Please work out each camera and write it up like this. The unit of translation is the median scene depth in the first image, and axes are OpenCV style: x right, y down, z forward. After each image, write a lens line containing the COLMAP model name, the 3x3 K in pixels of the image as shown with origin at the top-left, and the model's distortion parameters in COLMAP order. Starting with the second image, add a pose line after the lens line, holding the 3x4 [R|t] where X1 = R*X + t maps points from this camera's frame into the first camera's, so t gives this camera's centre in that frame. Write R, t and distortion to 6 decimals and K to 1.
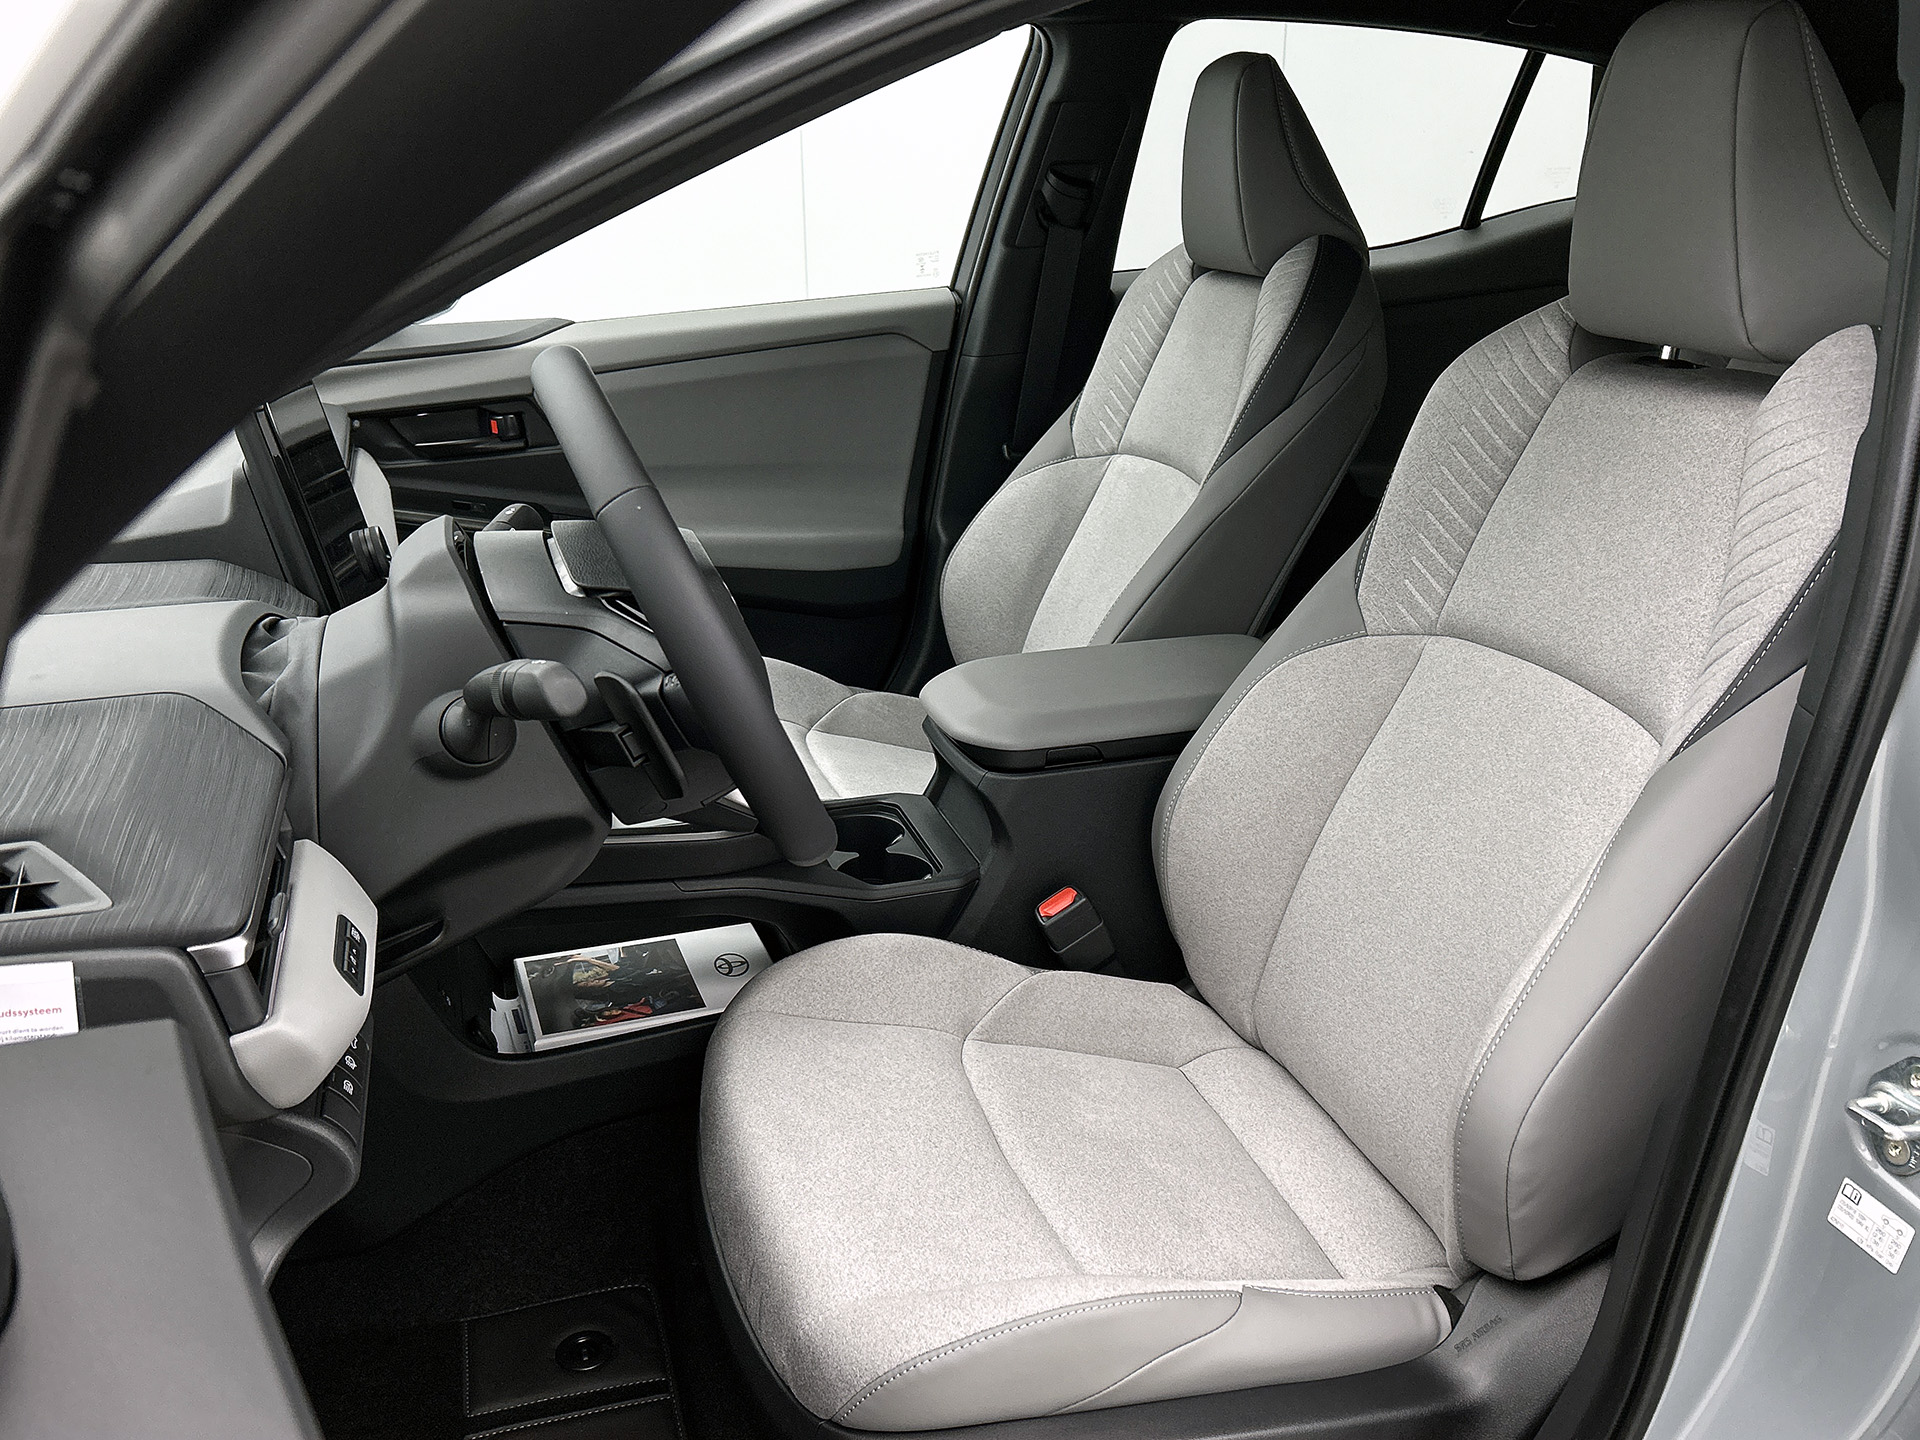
lens RADIAL K [[1623.0, 0, 961.5], [0, 1623.0, 718.1], [0, 0, 1]] dist [0.054939, -0.000931]
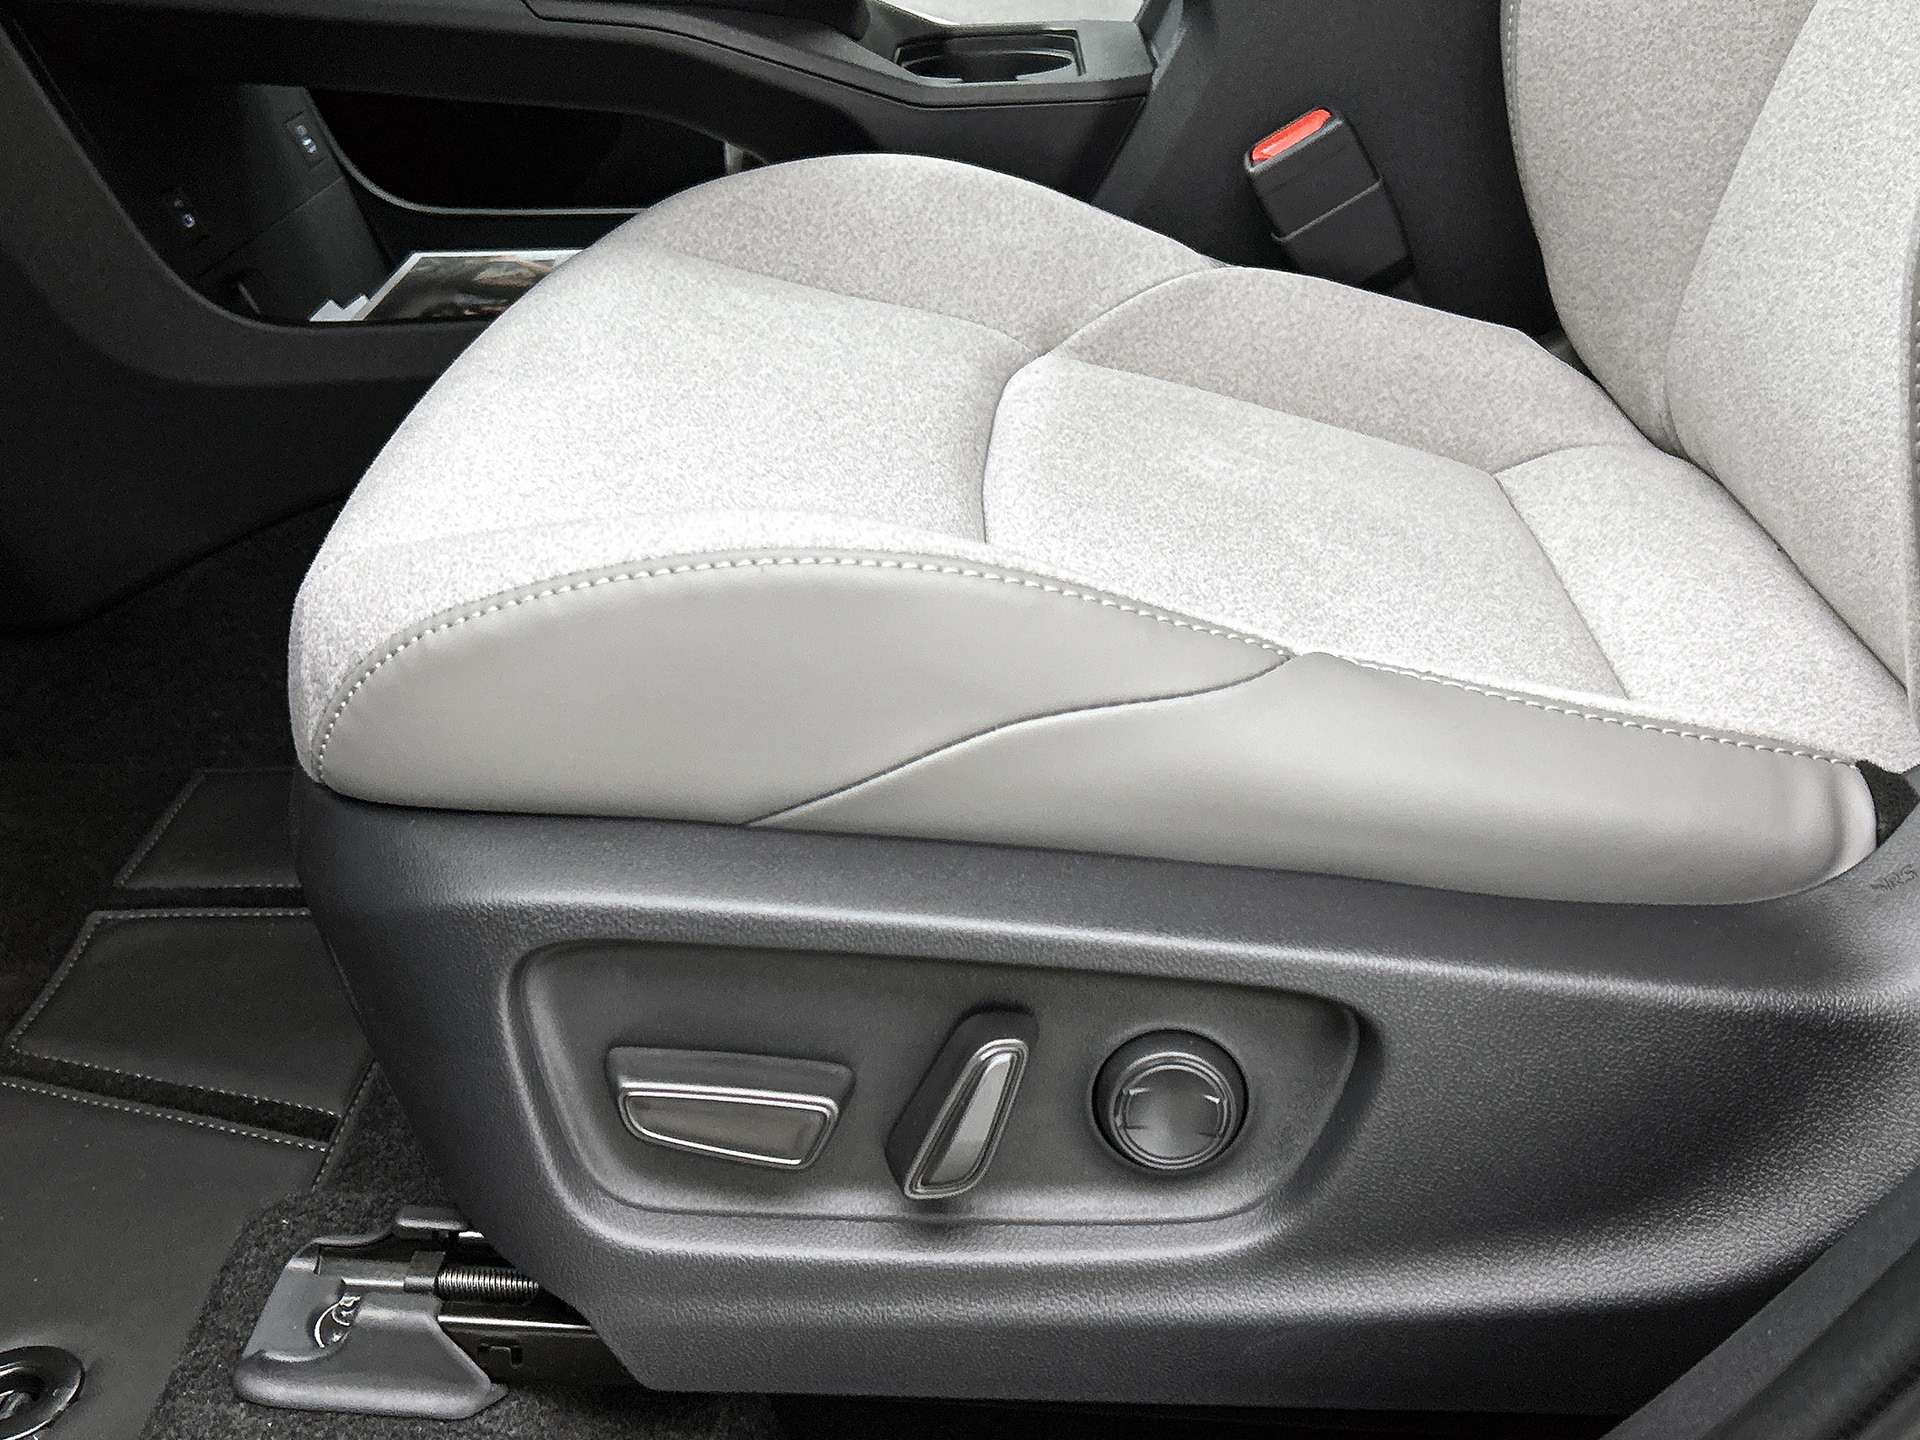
lens RADIAL K [[2059.2, 0, 959.0], [0, 2059.2, 720.3], [0, 0, 1]] dist [0.017418, 0.000000]
pose [[0.938818, 0.106692, -0.327471, 0.194037], [-0.076297, 0.991611, 0.104339, 0.236758], [0.335856, -0.072970, 0.939083, 0.360480]]
